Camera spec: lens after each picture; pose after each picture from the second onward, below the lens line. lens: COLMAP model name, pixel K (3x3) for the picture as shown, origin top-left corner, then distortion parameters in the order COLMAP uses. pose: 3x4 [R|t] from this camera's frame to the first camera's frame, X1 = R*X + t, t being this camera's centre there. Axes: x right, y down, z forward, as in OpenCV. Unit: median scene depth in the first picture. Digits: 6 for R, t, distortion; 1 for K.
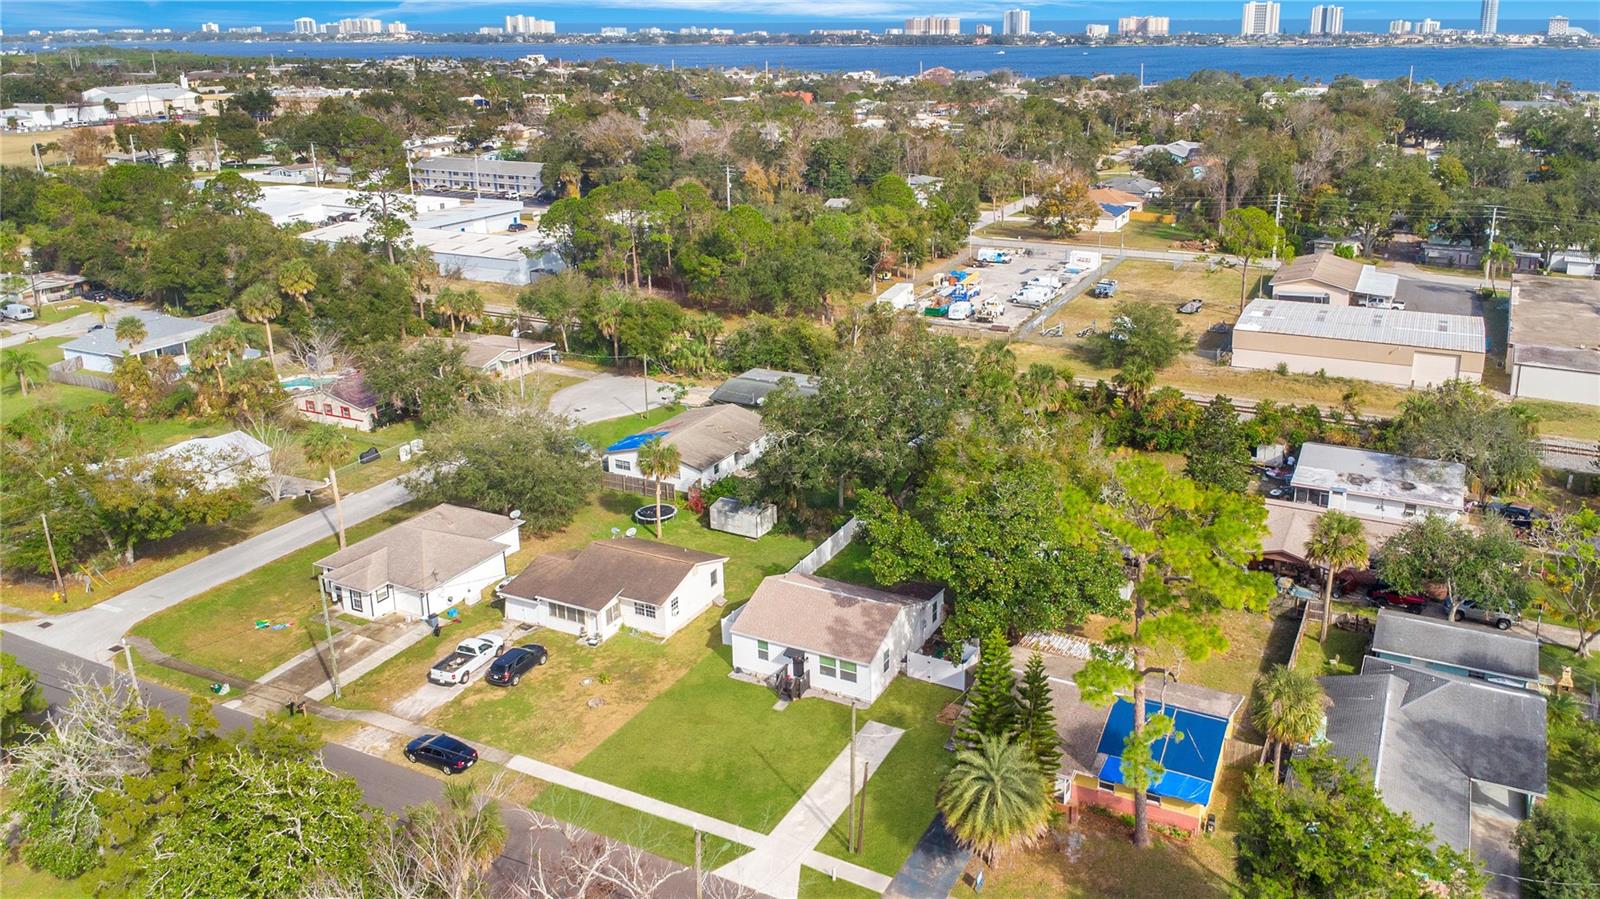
lens RADIAL K [[1208.2, 0, 882.2], [0, 1208.2, 358.7], [0, 0, 1]] dist [0.009783, 0.002209]
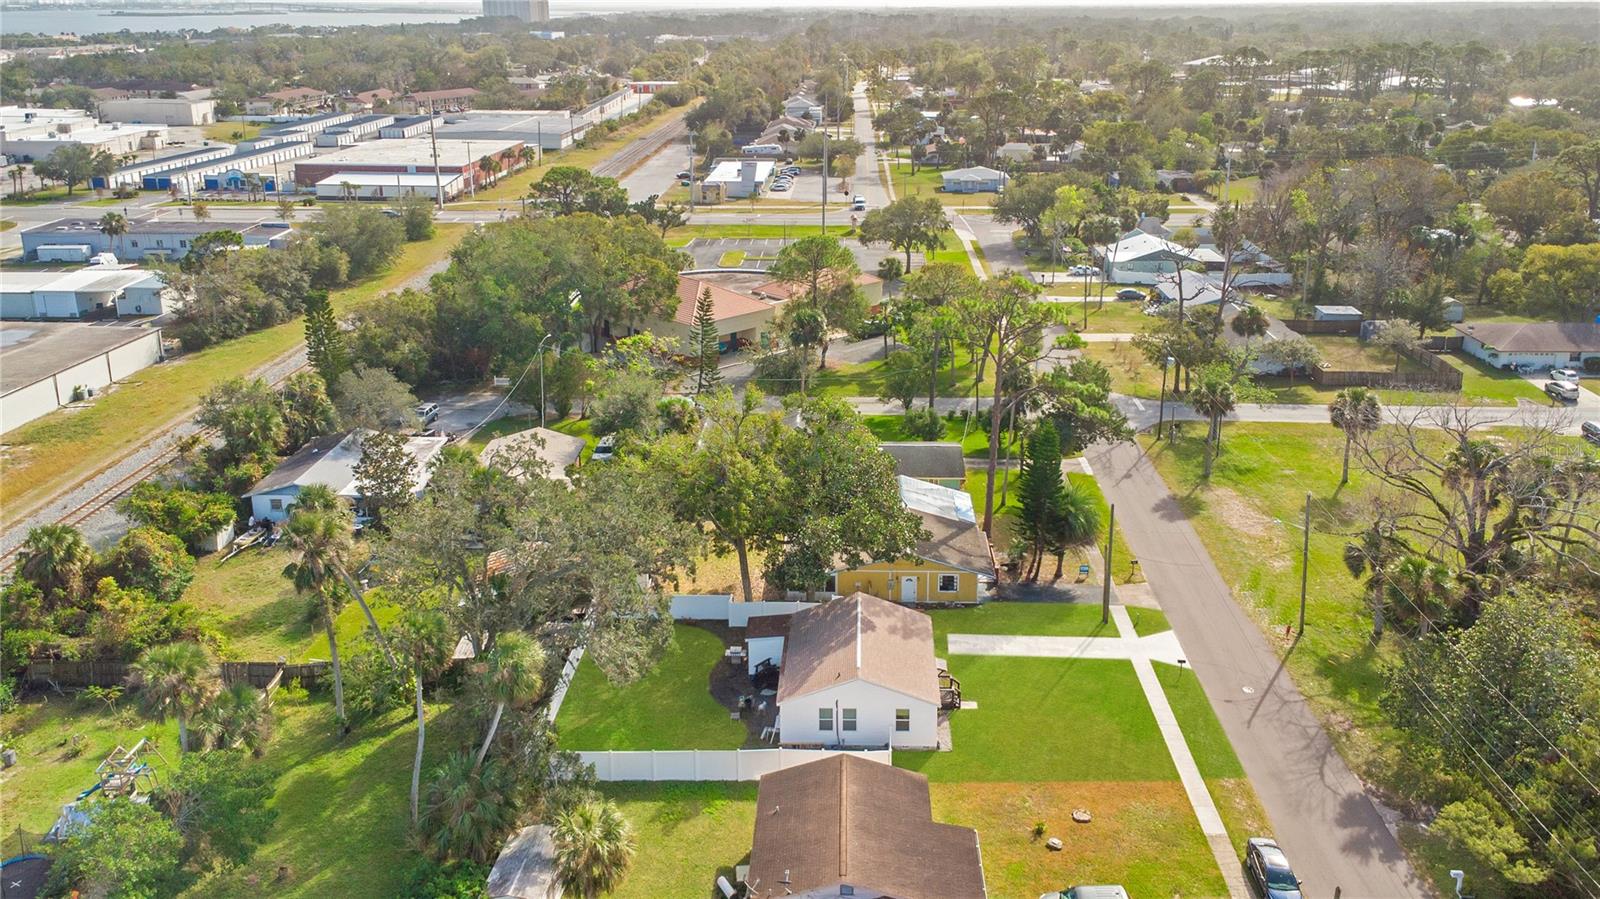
lens RADIAL K [[1152.7, 0, 800.0], [0, 1152.7, 449.5], [0, 0, 1]] dist [0.023473, -0.027050]
pose [[-0.401160, -0.330436, 0.854332, -0.669831], [0.249826, 0.857843, 0.449102, -0.305138], [-0.881282, 0.393596, -0.261581, 1.128209]]
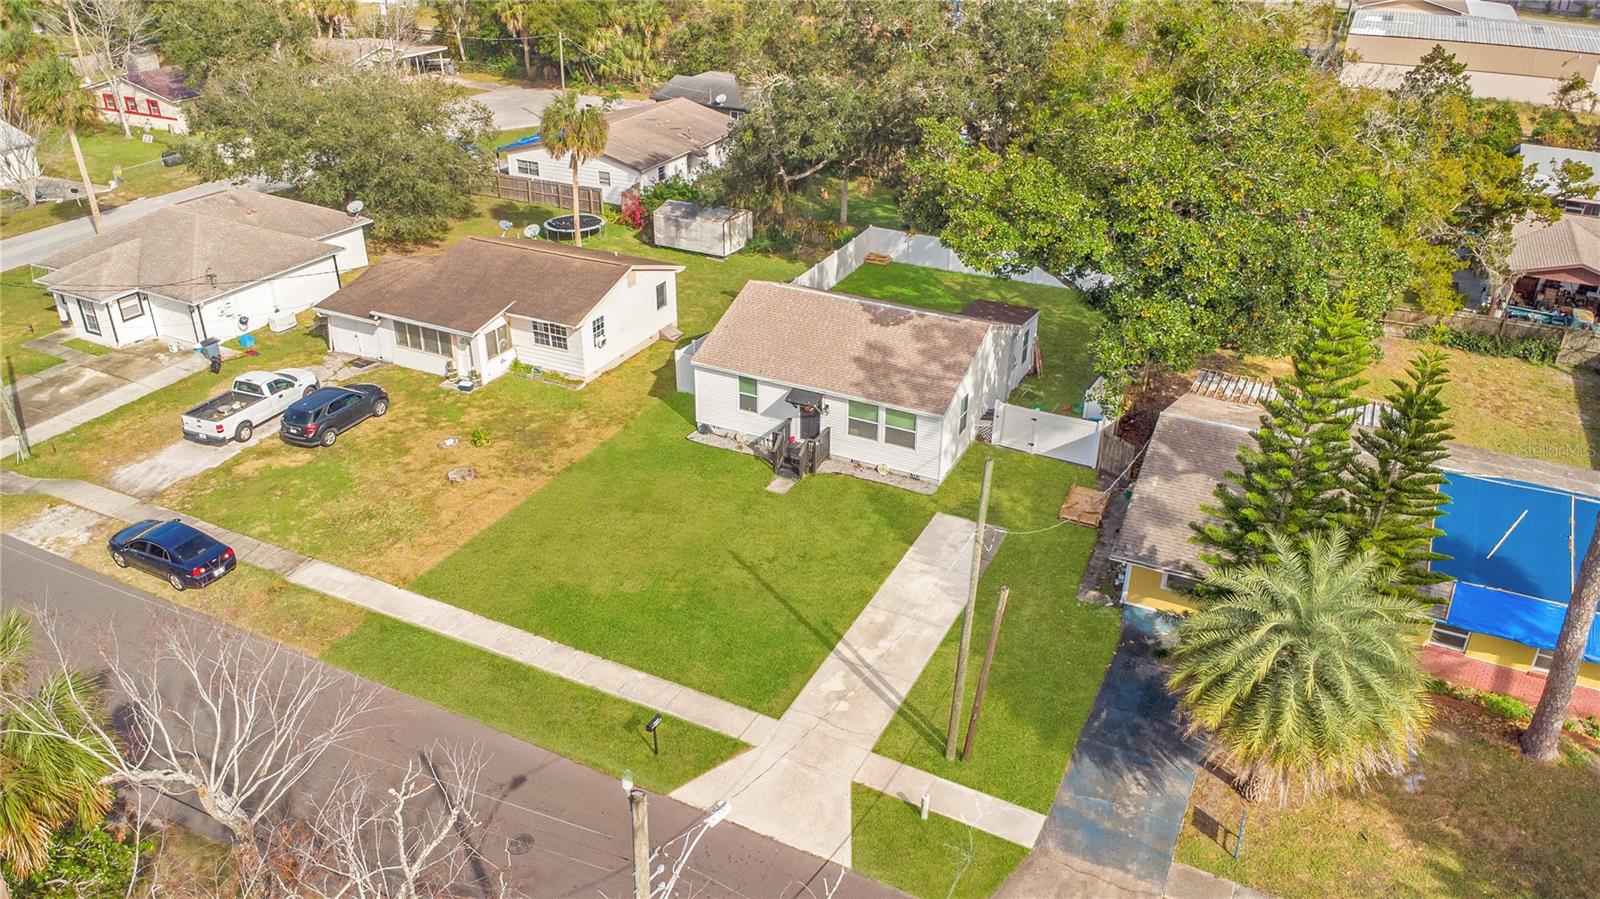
lens RADIAL K [[1152.7, 0, 800.0], [0, 1152.7, 449.5], [0, 0, 1]] dist [0.023473, -0.027050]
pose [[0.999781, 0.017582, -0.011379, -0.060456], [-0.014752, 0.976884, 0.213260, 0.133784], [0.014865, -0.213045, 0.976929, 0.408464]]
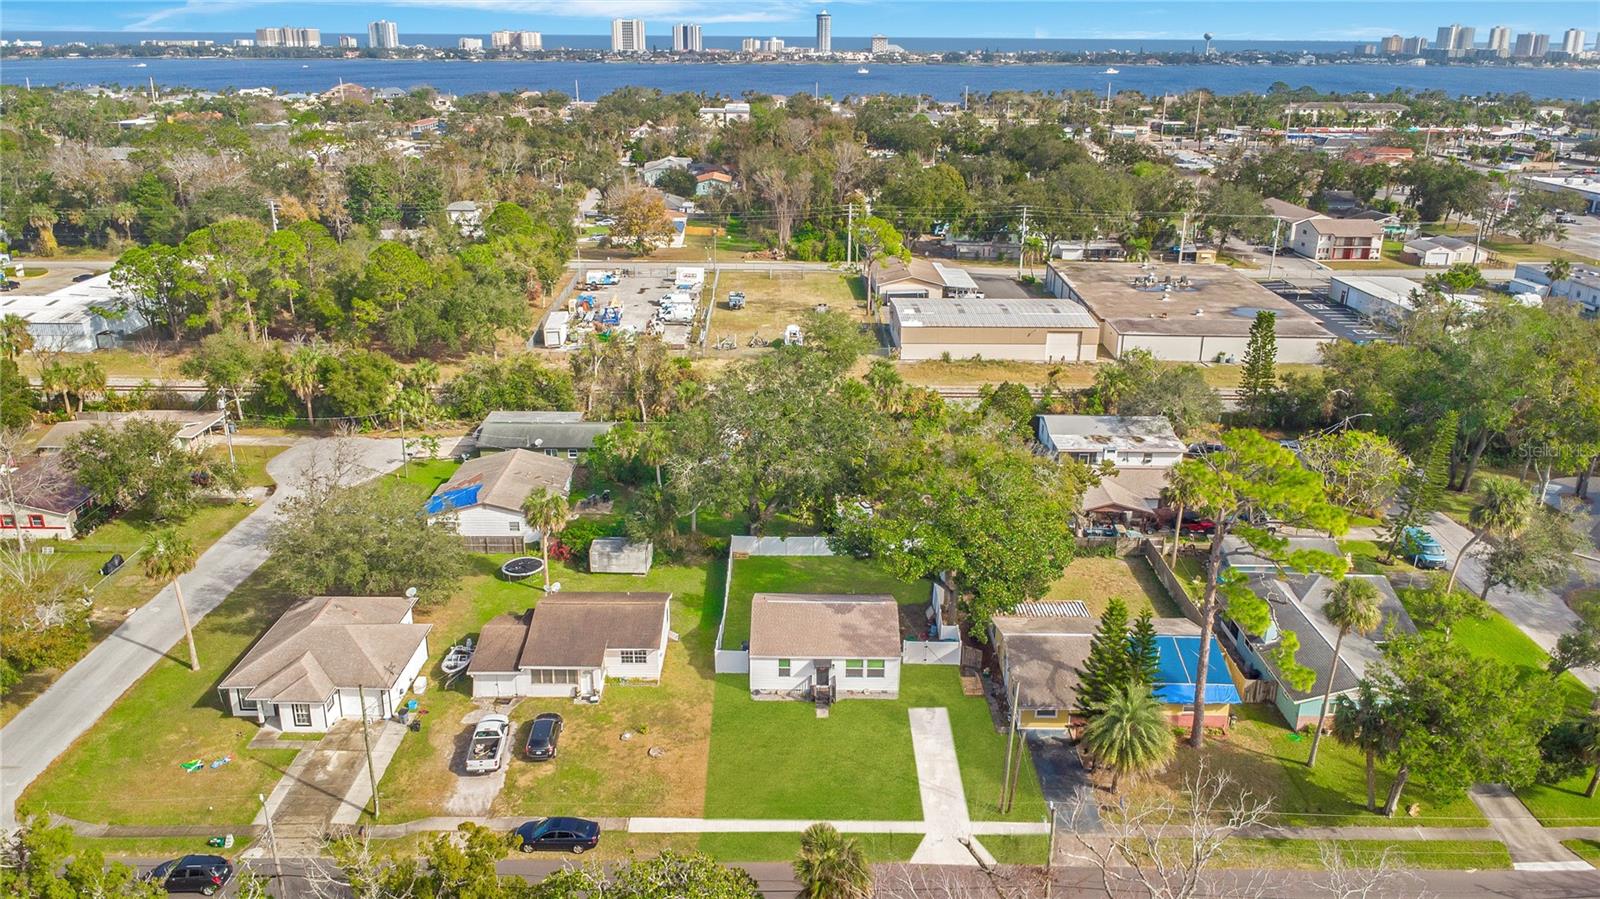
lens RADIAL K [[1172.6, 0, 800.0], [0, 1172.6, 449.5], [0, 0, 1]] dist [0.014559, -0.002358]
pose [[0.904266, -0.132487, 0.405893, -0.428737], [0.105105, 0.990458, 0.089137, -0.031526], [-0.413830, -0.037942, 0.909563, 0.071909]]
